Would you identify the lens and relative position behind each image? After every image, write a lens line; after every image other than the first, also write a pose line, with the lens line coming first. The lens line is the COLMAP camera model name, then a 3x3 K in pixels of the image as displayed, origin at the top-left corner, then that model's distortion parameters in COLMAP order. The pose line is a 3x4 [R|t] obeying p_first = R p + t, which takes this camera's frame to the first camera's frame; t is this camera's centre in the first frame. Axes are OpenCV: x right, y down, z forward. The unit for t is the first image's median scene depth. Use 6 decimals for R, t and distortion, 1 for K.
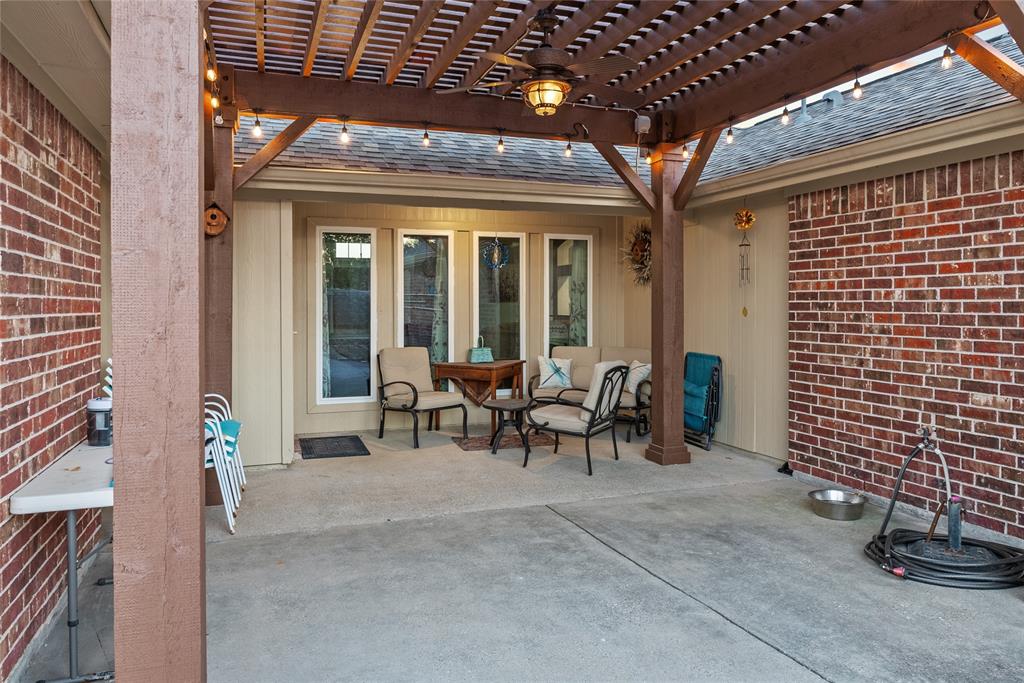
lens RADIAL K [[739.6, 0, 512.0], [0, 739.6, 341.5], [0, 0, 1]] dist [-0.002918, -0.001647]
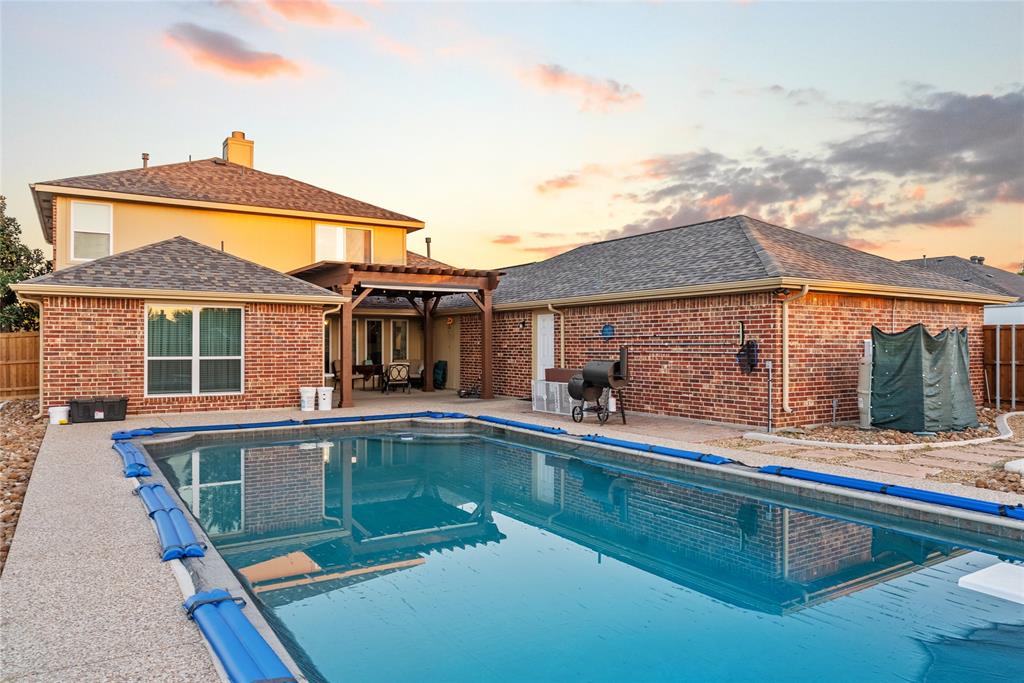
lens RADIAL K [[702.0, 0, 512.0], [0, 702.0, 341.5], [0, 0, 1]] dist [0.001414, 0.000895]
pose [[0.975849, 0.003542, 0.218420, -0.093399], [0.007699, 0.998690, -0.050596, 0.079993], [-0.218313, 0.051056, 0.974542, -1.775922]]
